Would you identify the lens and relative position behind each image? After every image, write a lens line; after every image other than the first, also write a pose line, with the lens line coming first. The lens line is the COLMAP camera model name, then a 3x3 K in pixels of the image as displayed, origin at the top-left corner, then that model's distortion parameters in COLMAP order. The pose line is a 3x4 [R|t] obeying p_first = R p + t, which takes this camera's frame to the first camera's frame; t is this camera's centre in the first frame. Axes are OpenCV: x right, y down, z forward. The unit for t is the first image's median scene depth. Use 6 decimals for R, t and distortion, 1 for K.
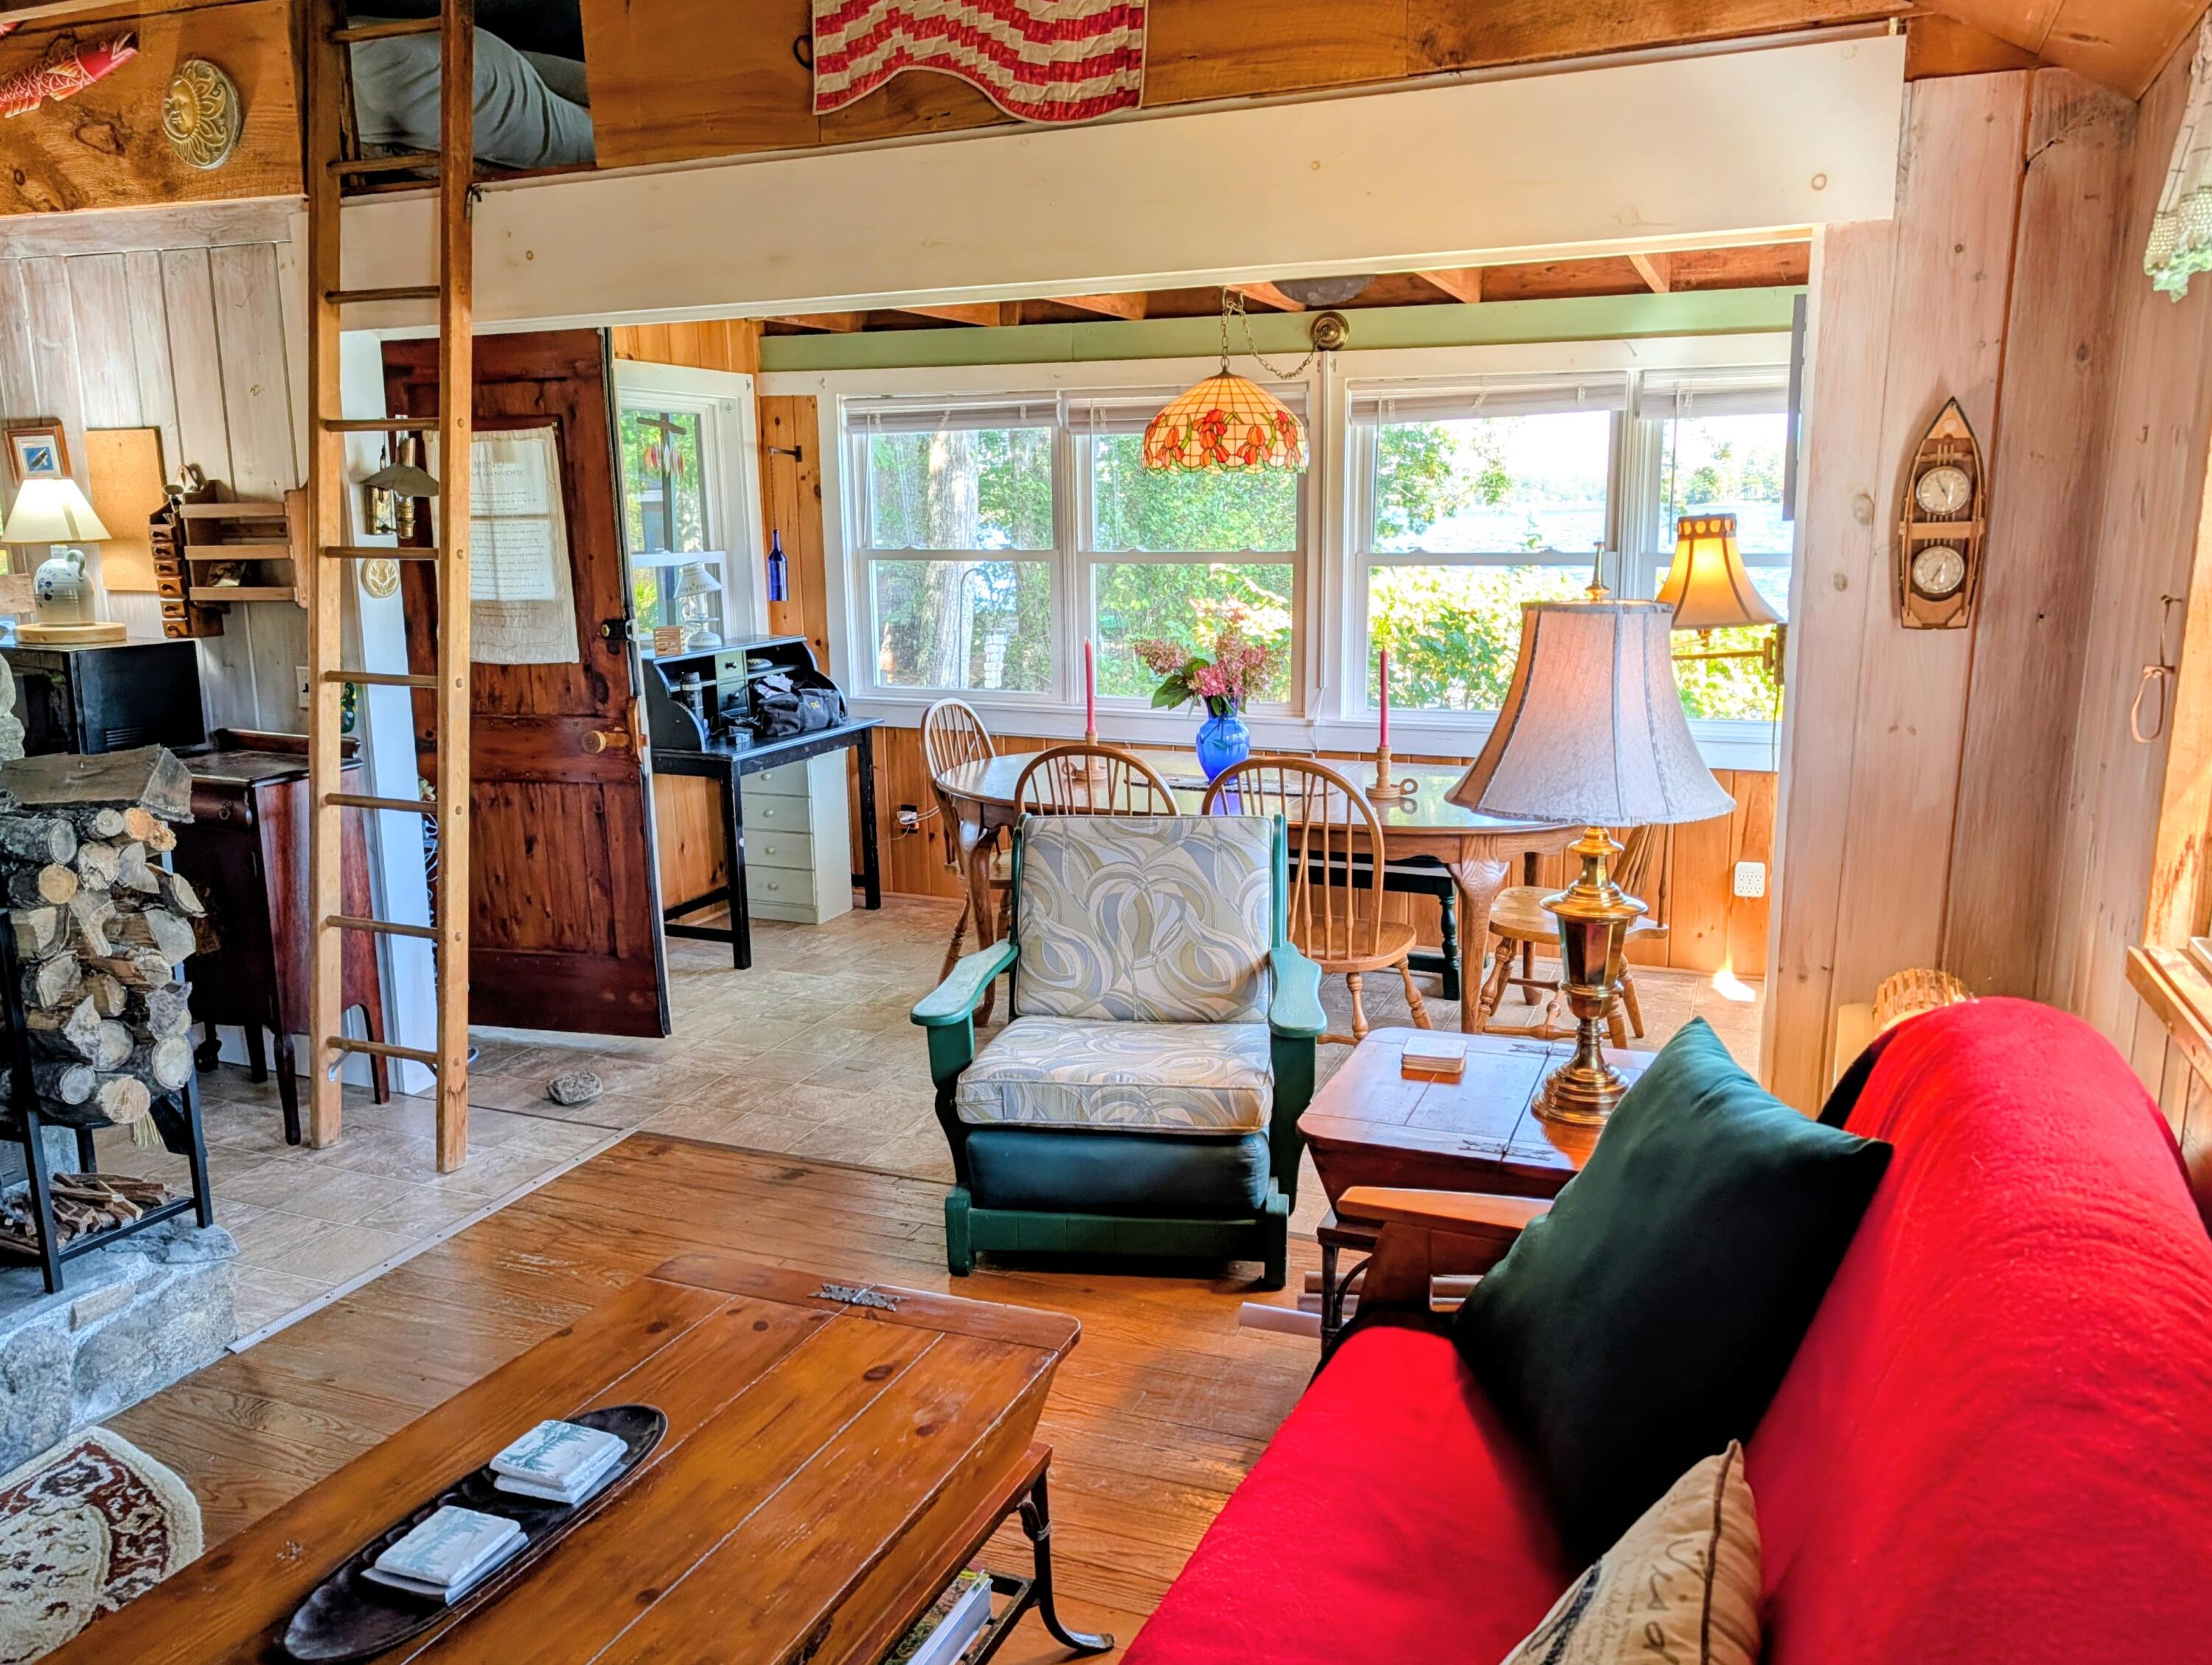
lens RADIAL K [[1635.1, 0, 1113.8], [0, 1635.1, 835.5], [0, 0, 1]] dist [0.011531, -0.010033]
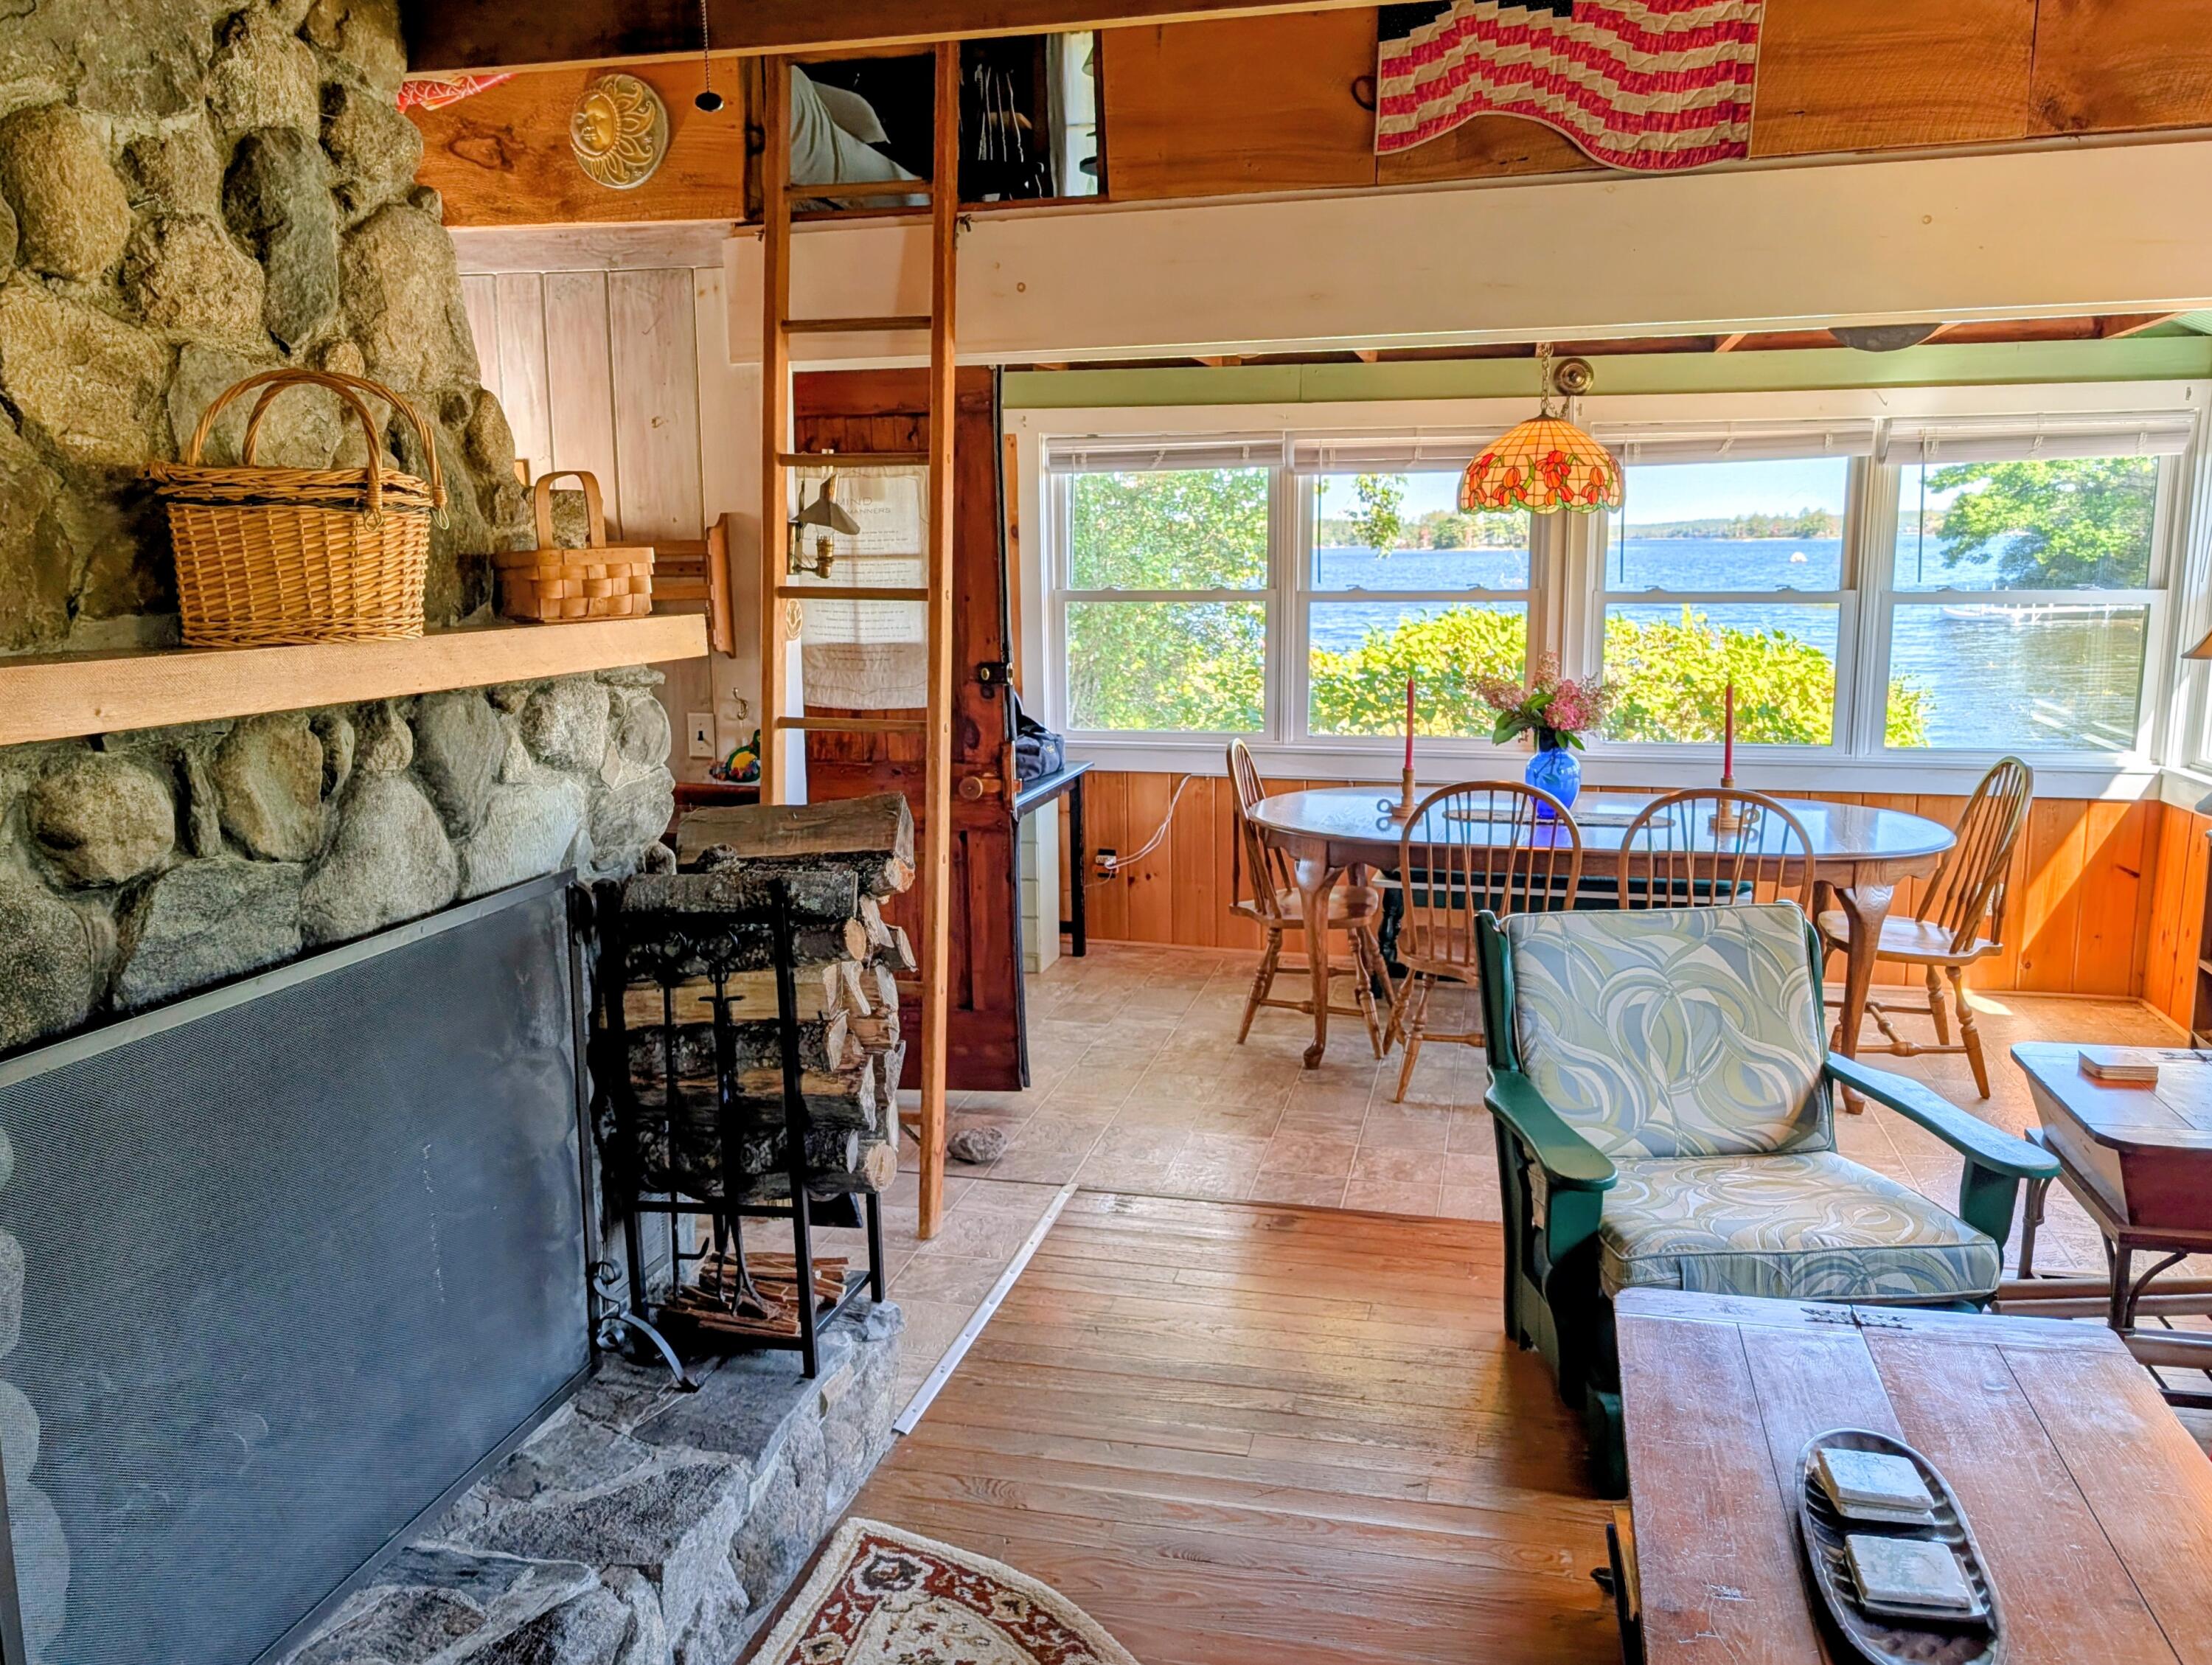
lens RADIAL K [[1659.2, 0, 1115.4], [0, 1659.2, 850.3], [0, 0, 1]] dist [0.008464, -0.006217]
pose [[0.990031, -0.024329, 0.138733, -0.408134], [0.026961, 0.999490, -0.017120, -0.001225], [-0.138246, 0.020689, 0.990182, 0.019833]]
